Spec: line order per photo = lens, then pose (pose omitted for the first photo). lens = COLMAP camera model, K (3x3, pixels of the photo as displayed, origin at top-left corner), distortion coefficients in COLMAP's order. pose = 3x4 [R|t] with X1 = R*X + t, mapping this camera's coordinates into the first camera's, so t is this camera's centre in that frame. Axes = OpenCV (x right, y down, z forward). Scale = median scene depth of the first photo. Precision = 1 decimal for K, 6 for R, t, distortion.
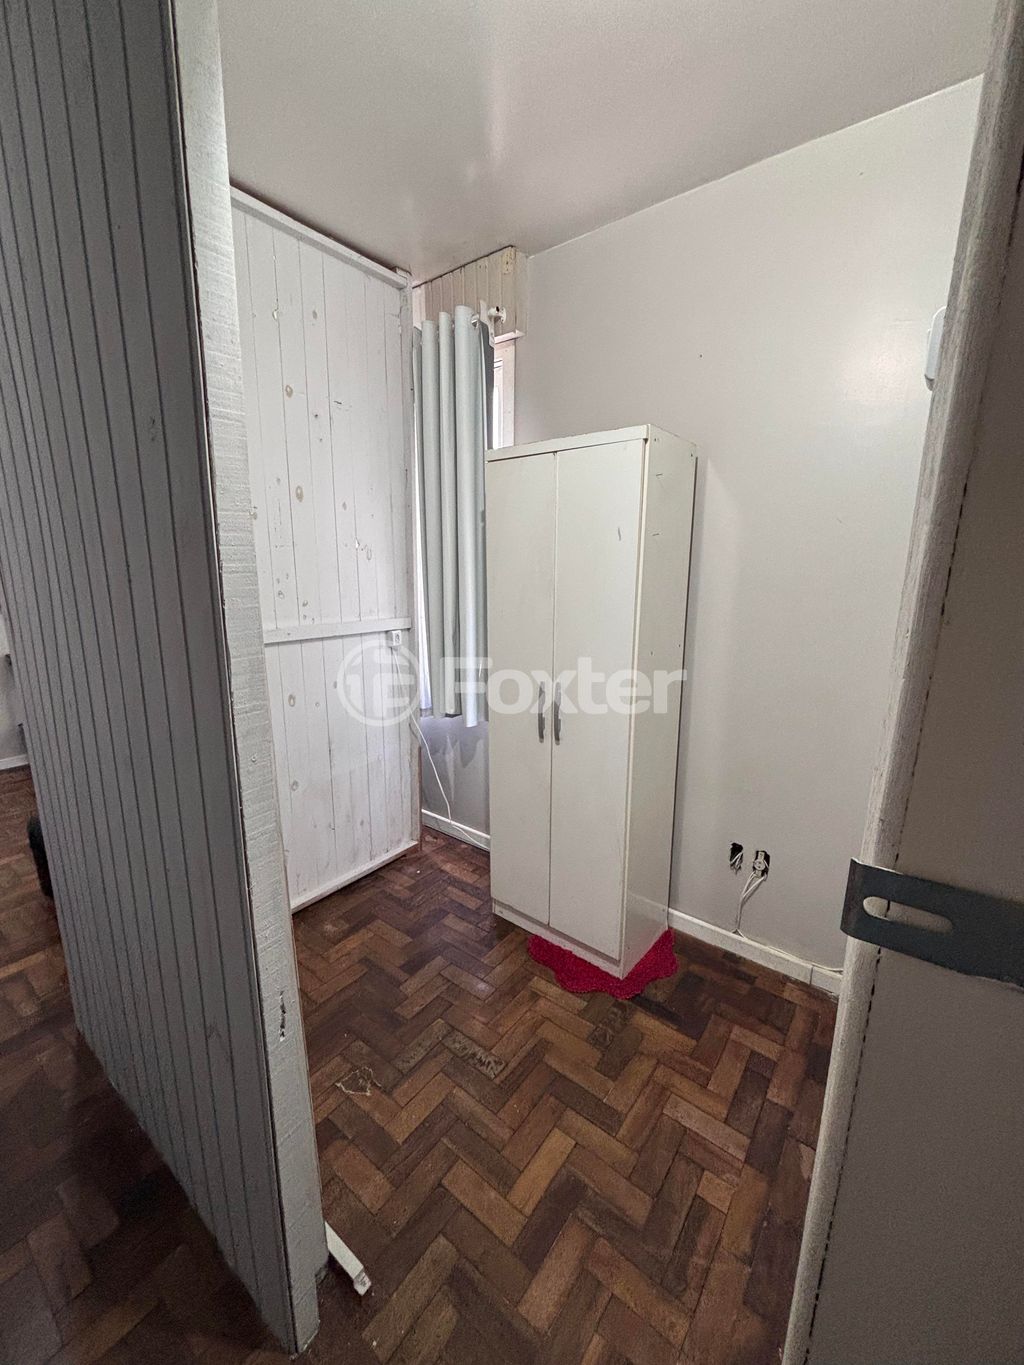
lens RADIAL K [[548.2, 0, 508.8], [0, 548.2, 684.2], [0, 0, 1]] dist [-0.004685, 0.000953]
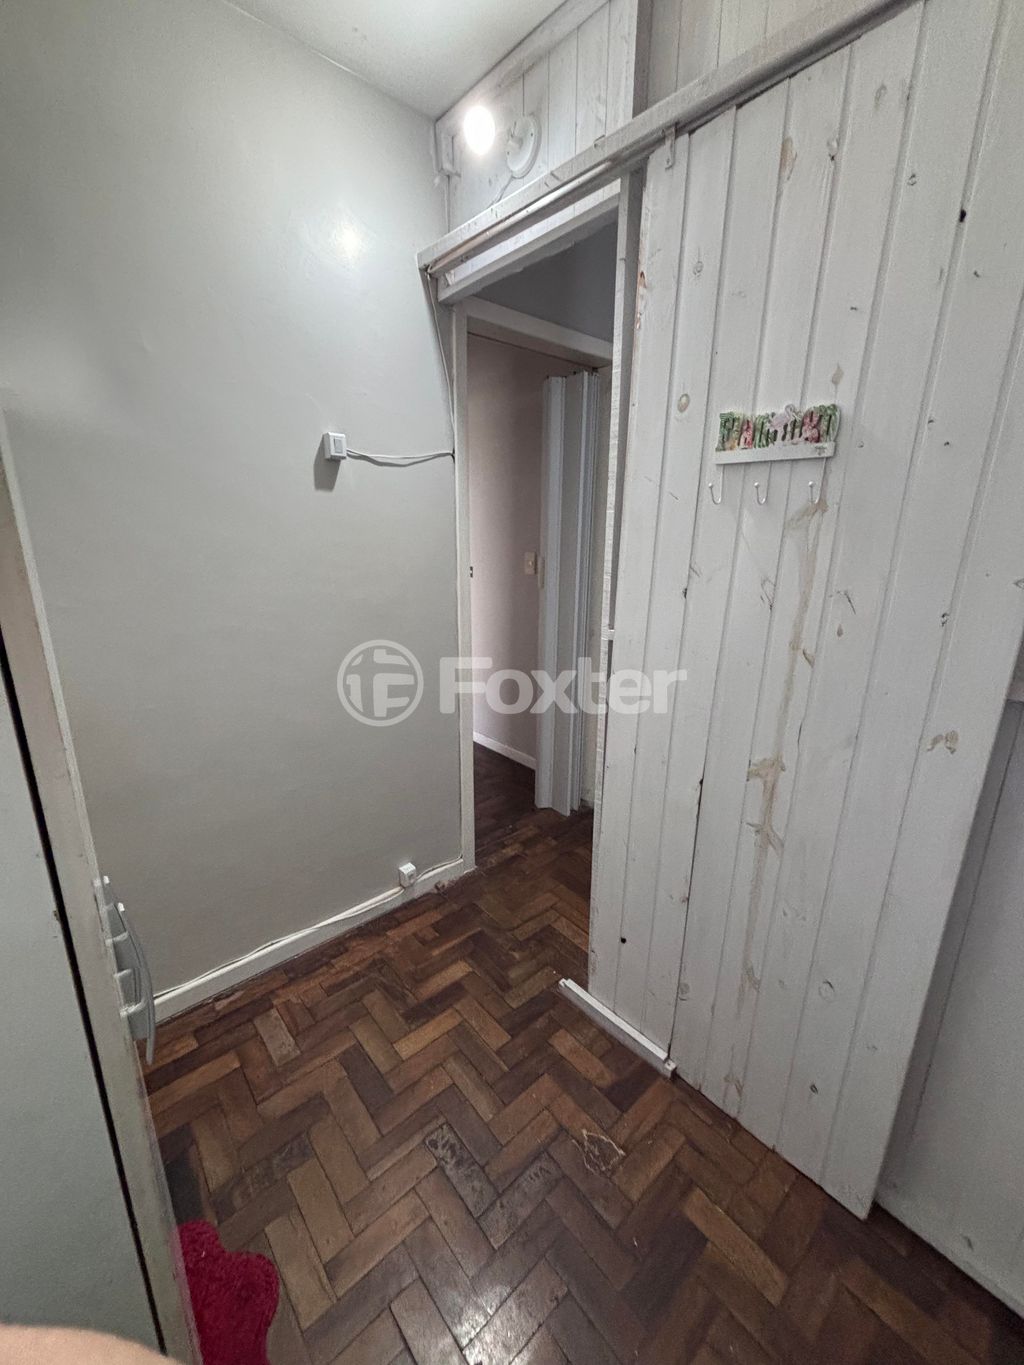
lens RADIAL K [[548.2, 0, 511.2], [0, 548.2, 683.1], [0, 0, 1]] dist [-0.004685, 0.000953]
pose [[-0.981431, -0.067221, 0.179654, -0.261409], [0.022560, 0.889634, 0.456116, -0.328190], [-0.190486, 0.451699, -0.871598, 1.534930]]
